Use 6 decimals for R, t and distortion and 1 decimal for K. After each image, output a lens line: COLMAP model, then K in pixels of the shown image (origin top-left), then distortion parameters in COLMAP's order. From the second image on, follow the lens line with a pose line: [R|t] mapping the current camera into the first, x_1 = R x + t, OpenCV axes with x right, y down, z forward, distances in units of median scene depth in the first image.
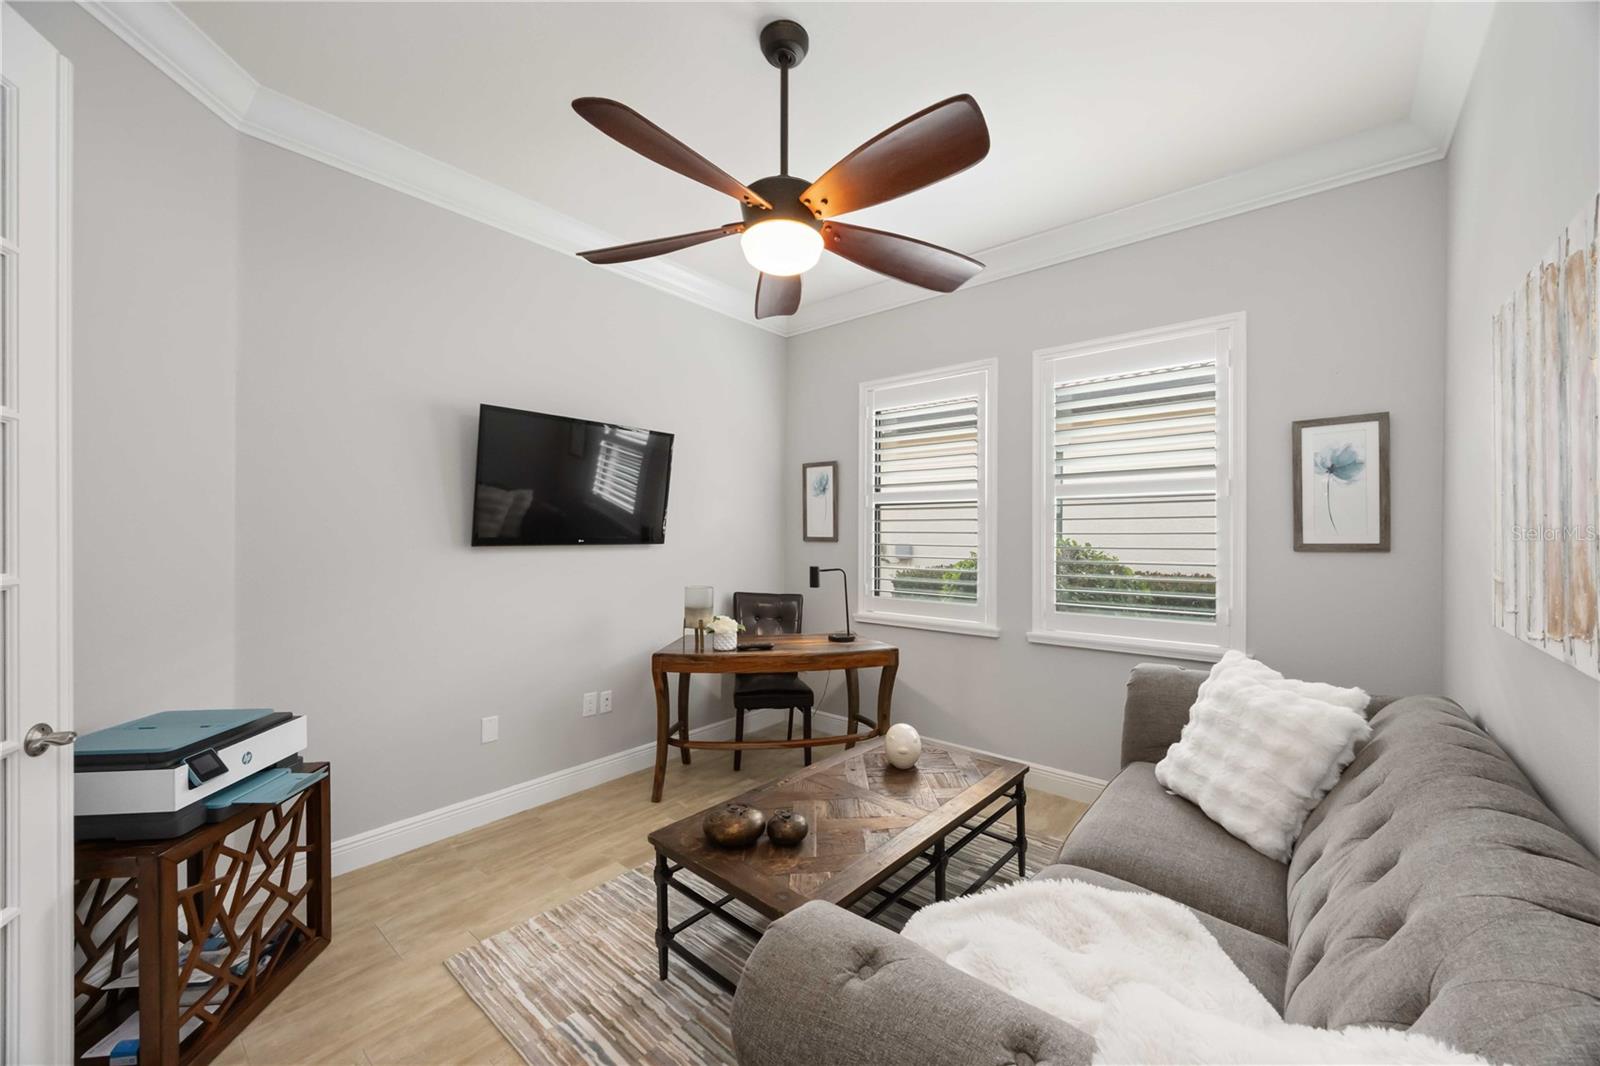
lens RADIAL K [[617.2, 0, 793.3], [0, 617.2, 535.0], [0, 0, 1]] dist [0.000181, 0.000165]
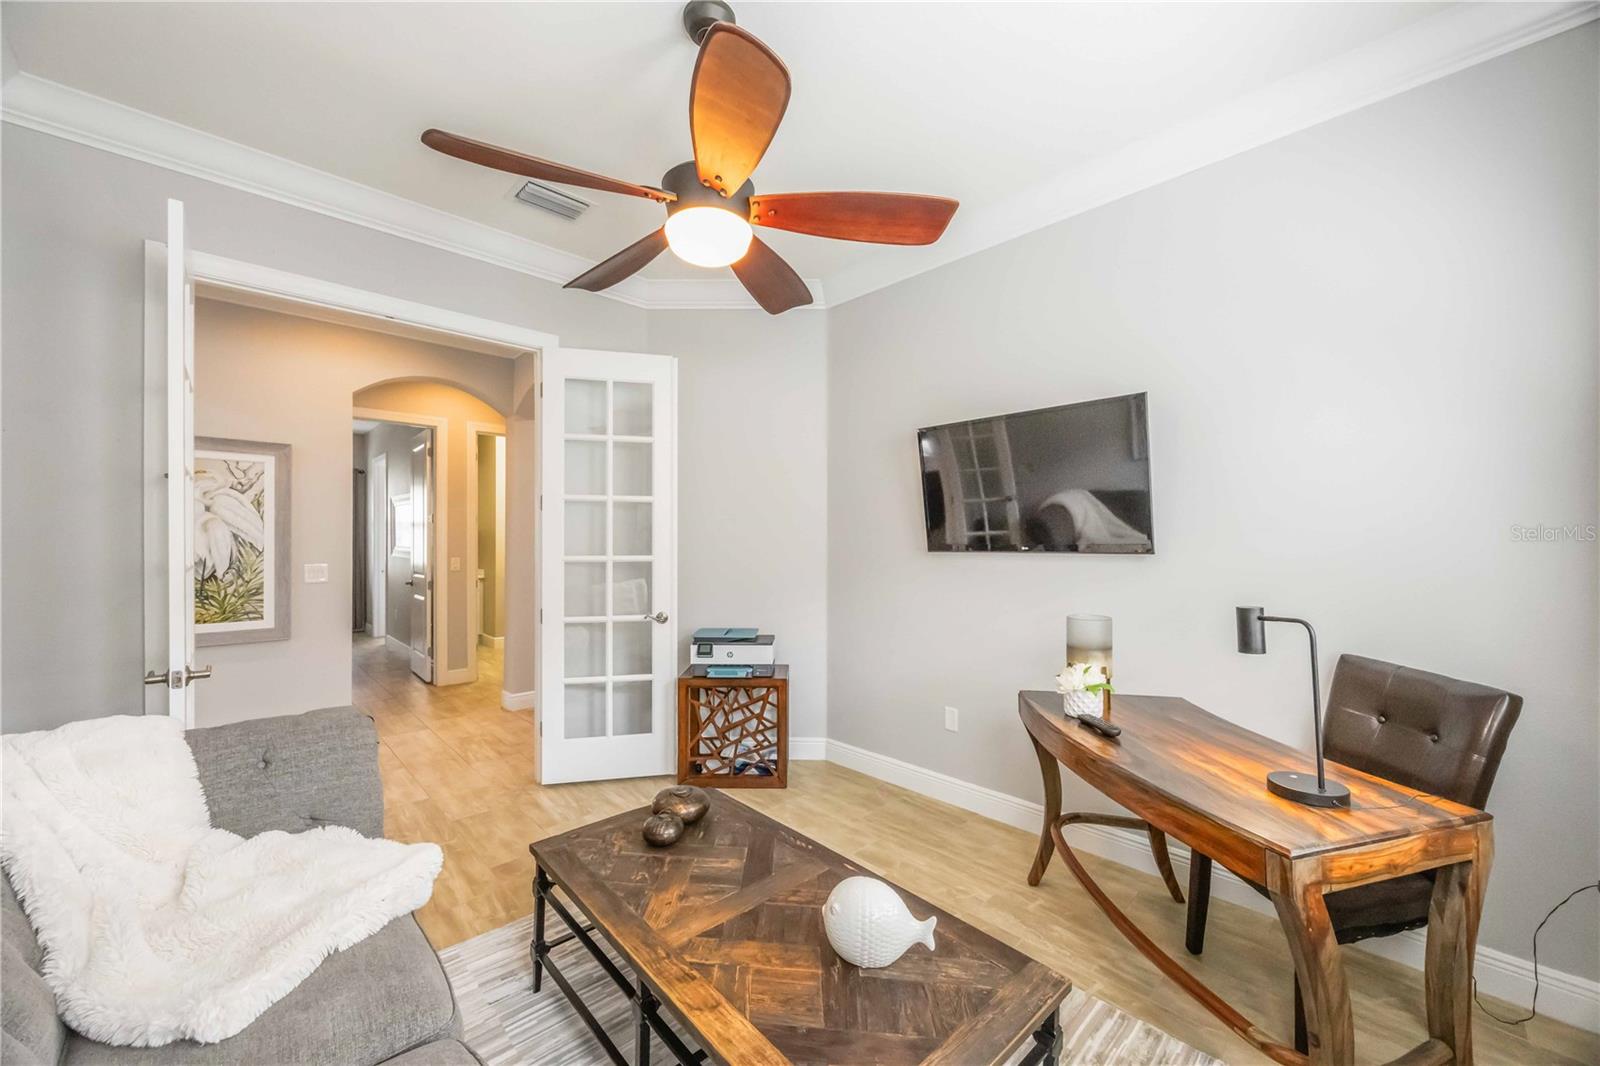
lens RADIAL K [[633.2, 0, 802.5], [0, 633.2, 540.3], [0, 0, 1]] dist [0.000270, 0.000047]
pose [[-0.078212, -0.001448, -0.996936, 0.756634], [-0.005109, 0.999986, -0.001051, 0.001555], [0.996924, 0.005011, -0.078218, 0.962080]]
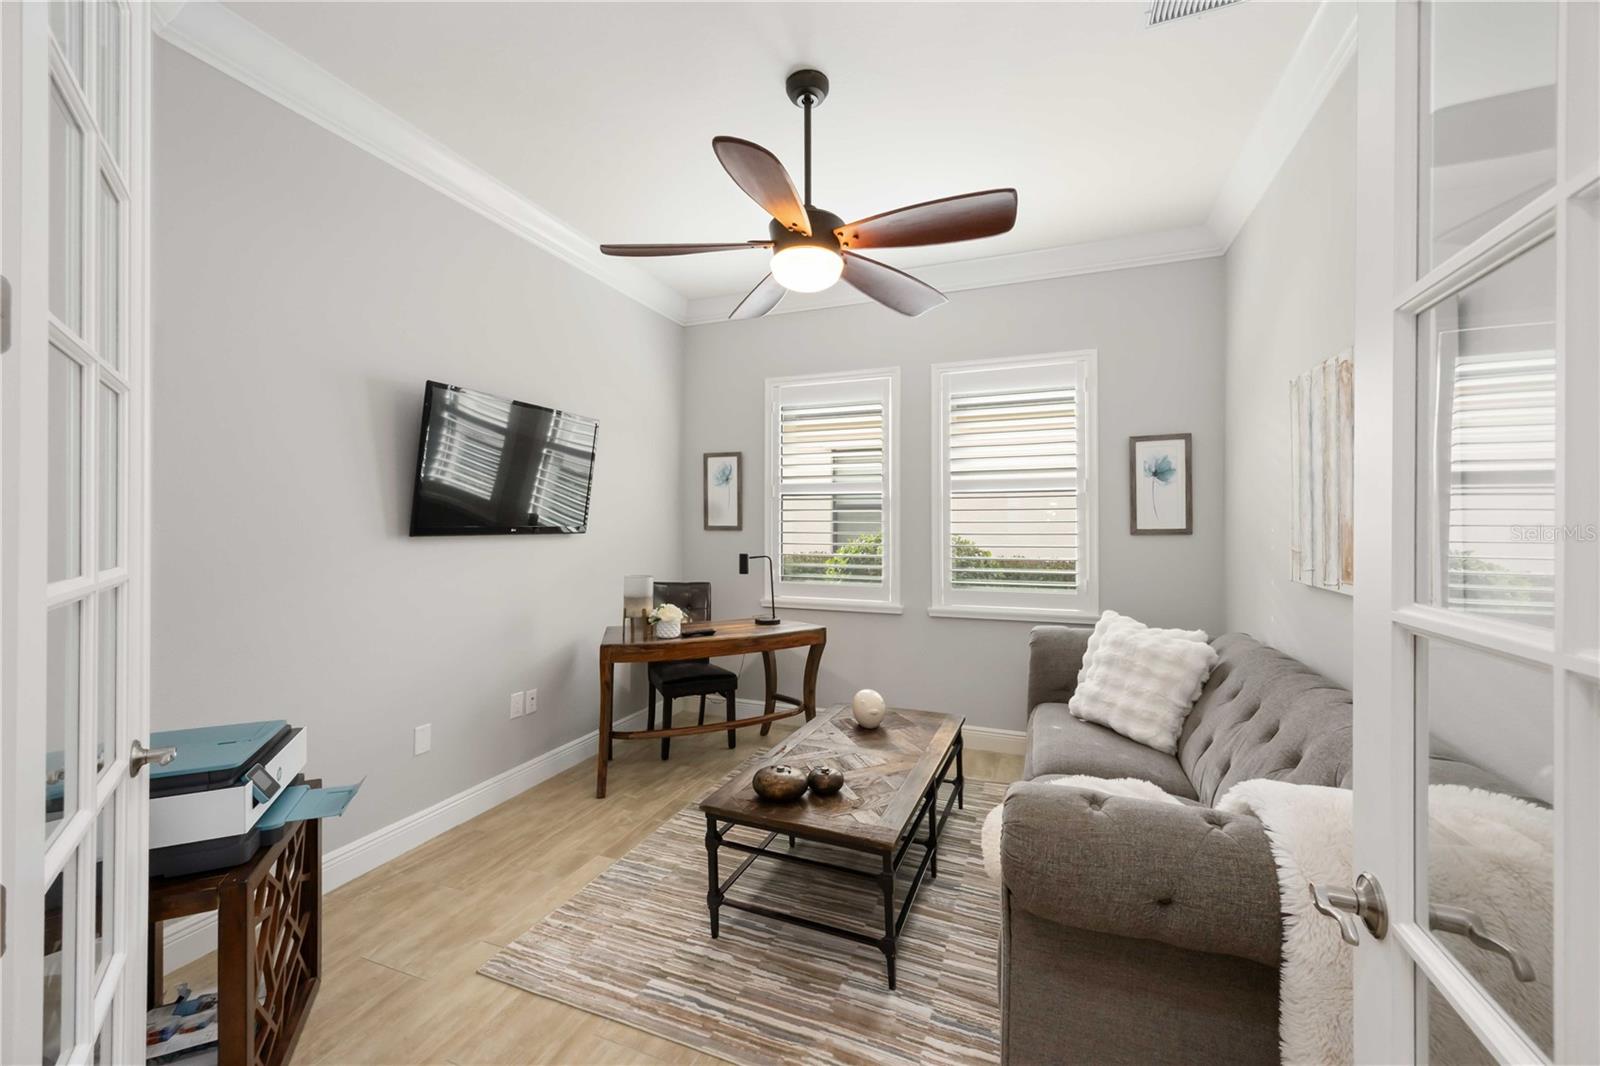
lens RADIAL K [[650.1, 0, 786.4], [0, 650.1, 519.5], [0, 0, 1]] dist [0.009300, 0.000120]
pose [[0.948460, 0.000208, 0.316896, -0.338684], [0.002256, 0.999970, -0.007410, 0.001986], [-0.316888, 0.007743, 0.948431, -0.089418]]
